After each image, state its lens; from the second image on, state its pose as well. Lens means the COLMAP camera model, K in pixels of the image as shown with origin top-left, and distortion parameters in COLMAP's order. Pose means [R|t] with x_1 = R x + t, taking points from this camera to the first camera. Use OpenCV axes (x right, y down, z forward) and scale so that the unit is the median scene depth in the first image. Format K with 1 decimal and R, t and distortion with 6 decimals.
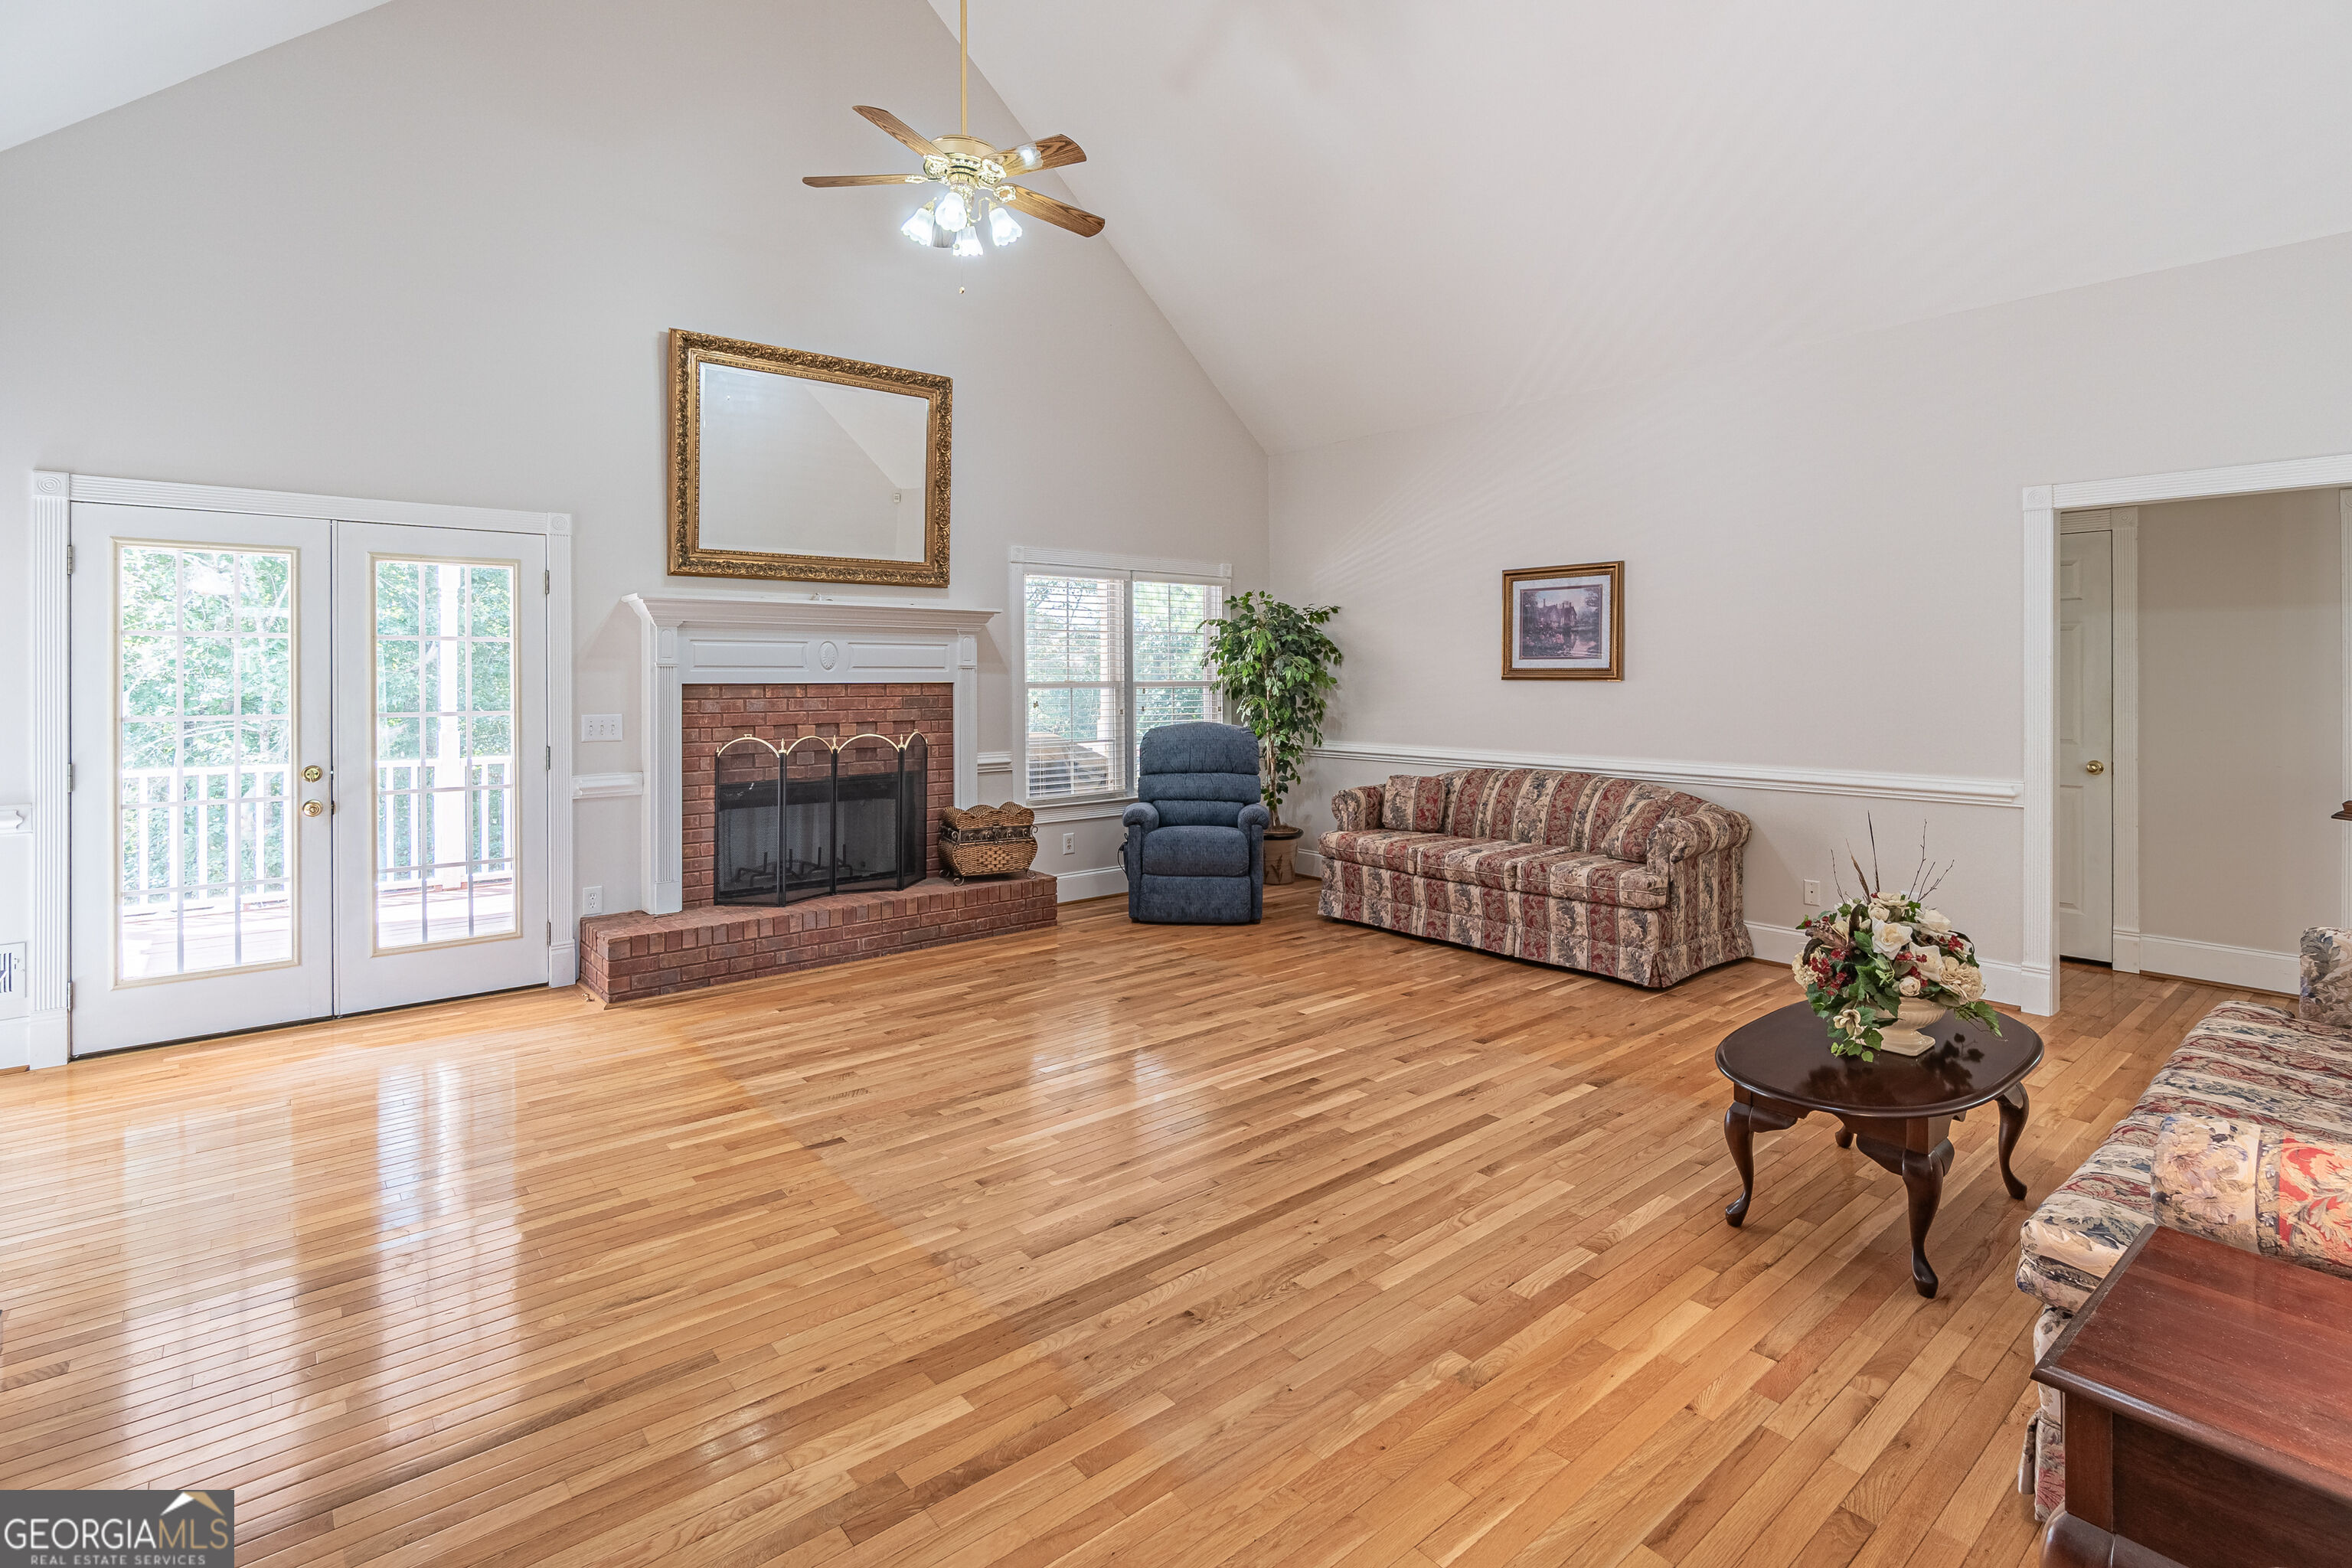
lens RADIAL K [[1125.7, 0, 1175.4], [0, 1125.7, 687.4], [0, 0, 1]] dist [-0.000402, -0.000398]
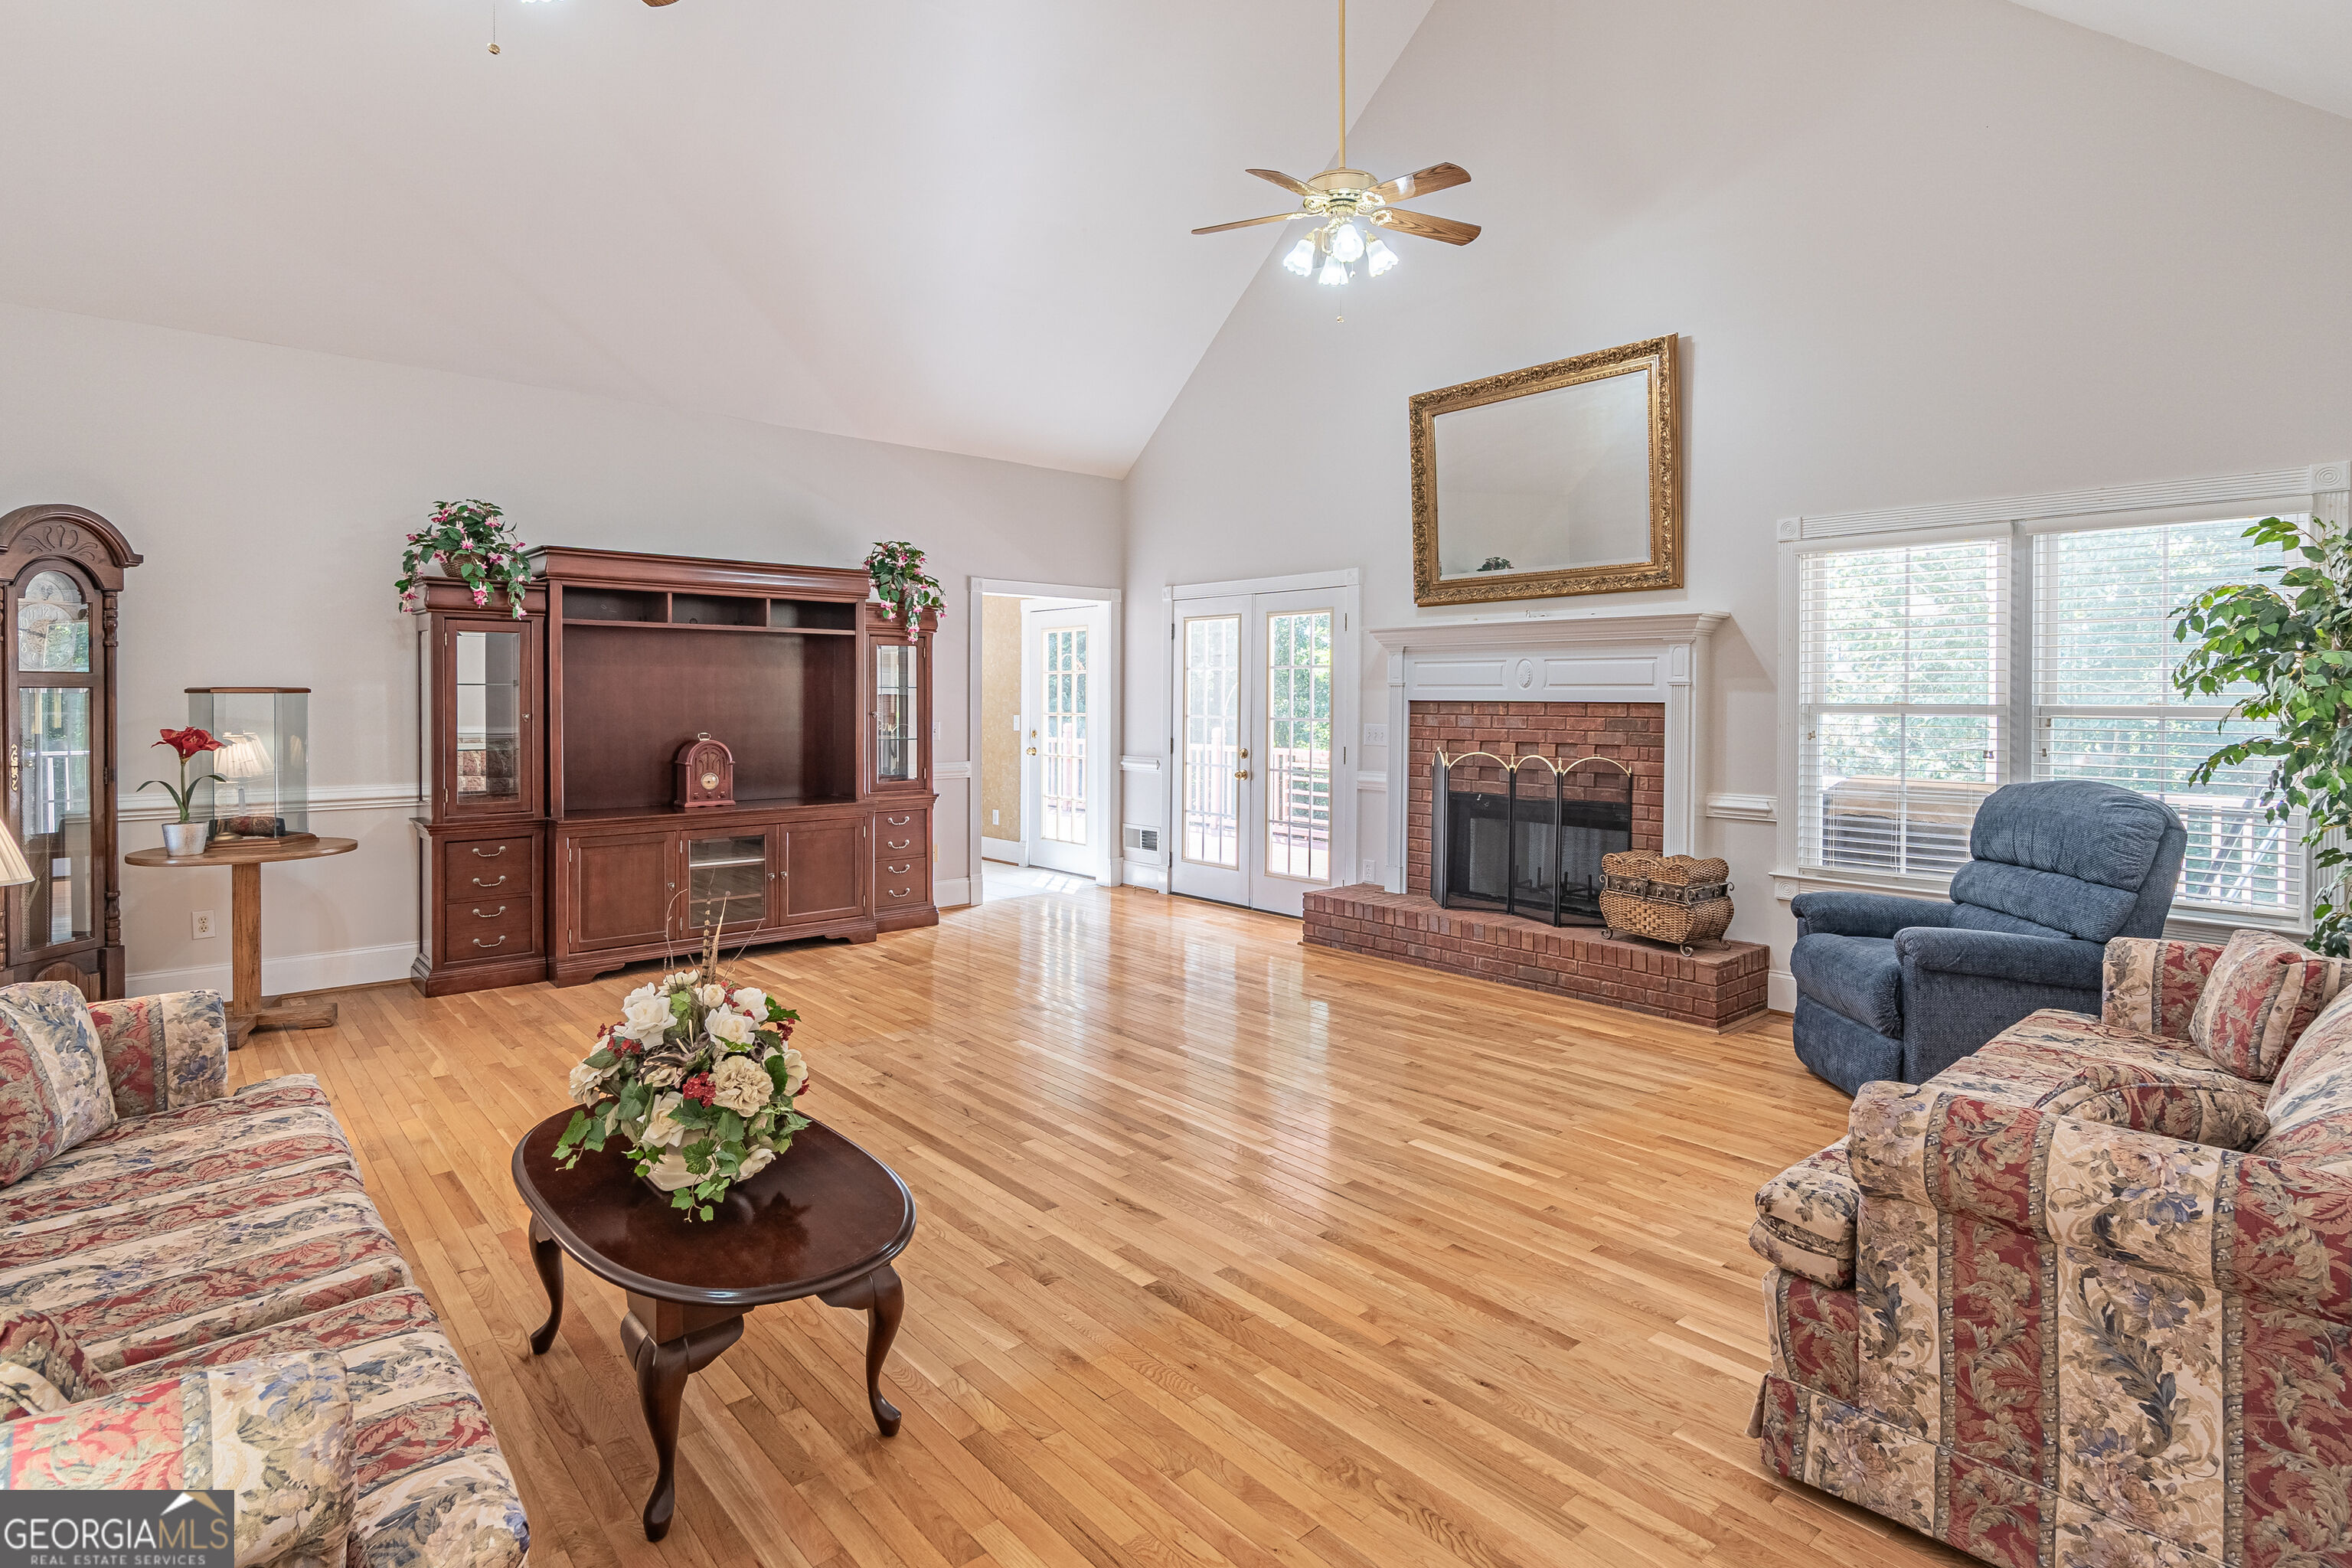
lens RADIAL K [[1183.5, 0, 1138.1], [0, 1183.5, 724.7], [0, 0, 1]] dist [-0.000447, -0.000154]
pose [[0.009330, 0.027631, -0.999575, 0.713225], [-0.014827, 0.999512, 0.027491, -0.006749], [0.999847, 0.014564, 0.009735, 0.642031]]
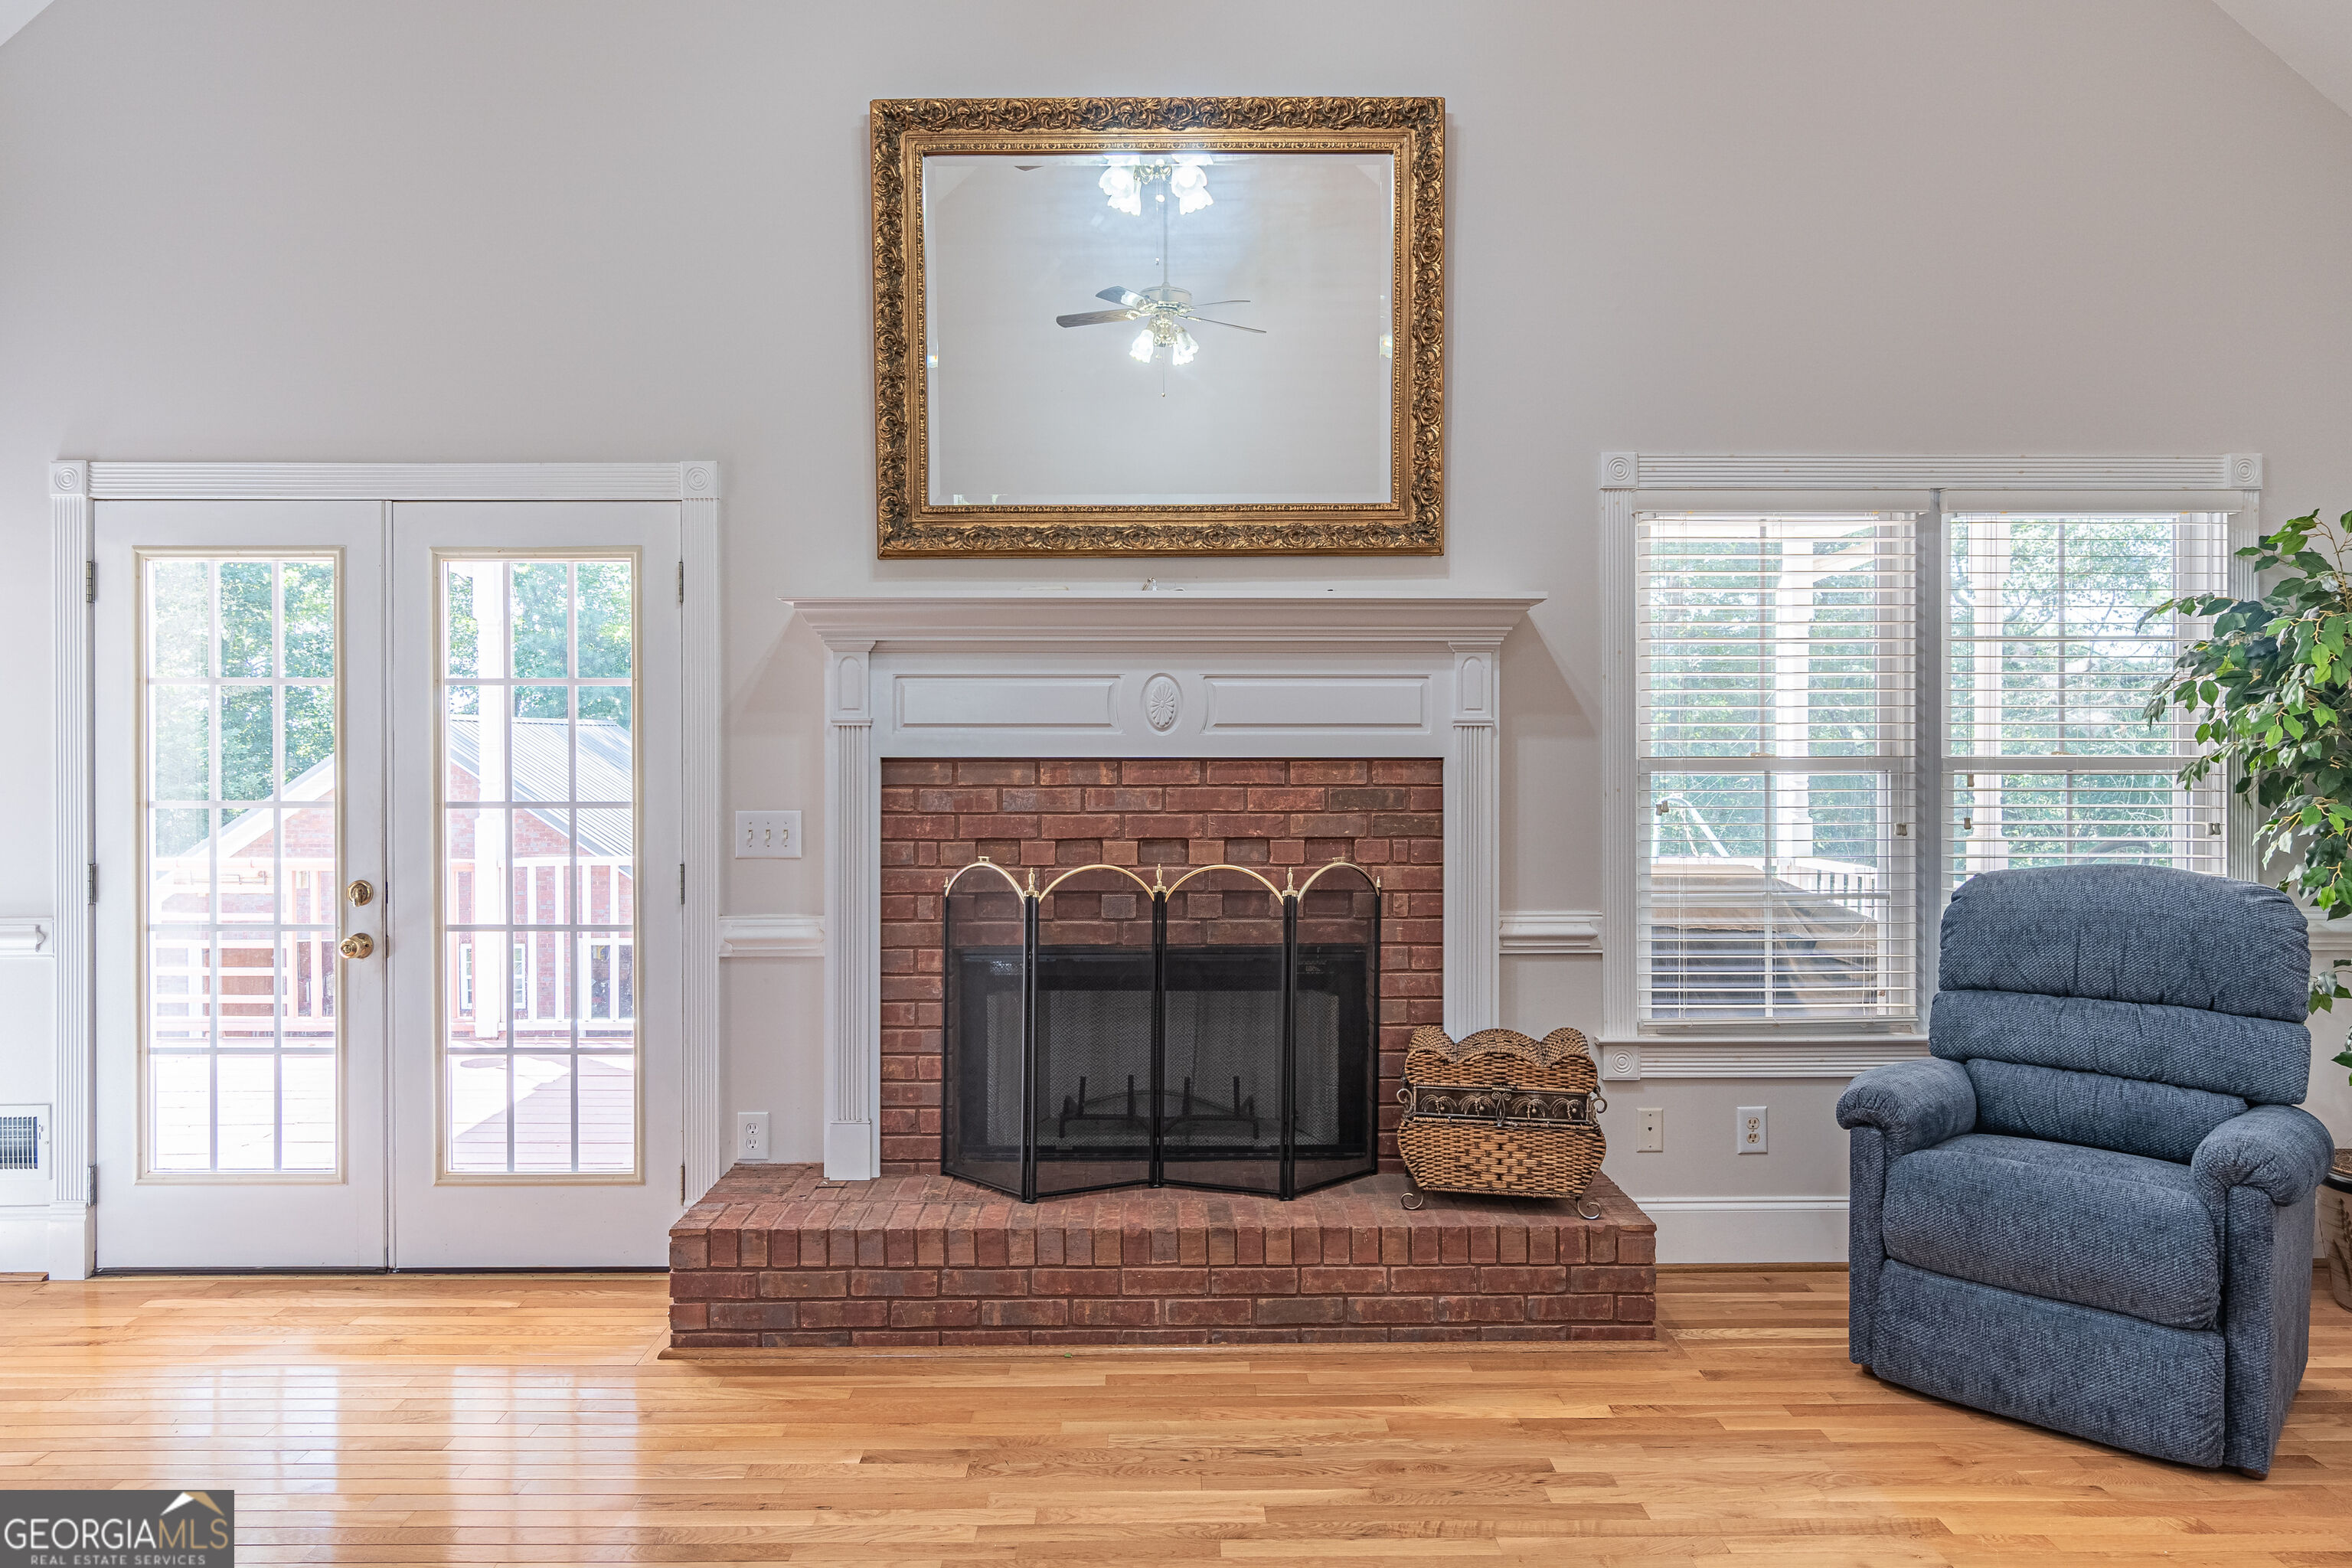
lens RADIAL K [[1500.3, 0, 1172.2], [0, 1500.3, 760.1], [0, 0, 1]] dist [-0.001547, 0.002348]
pose [[0.774671, 0.009900, -0.632287, 0.112538], [-0.007007, 0.999950, 0.007072, -0.007247], [0.632326, -0.001048, 0.774702, 0.482072]]
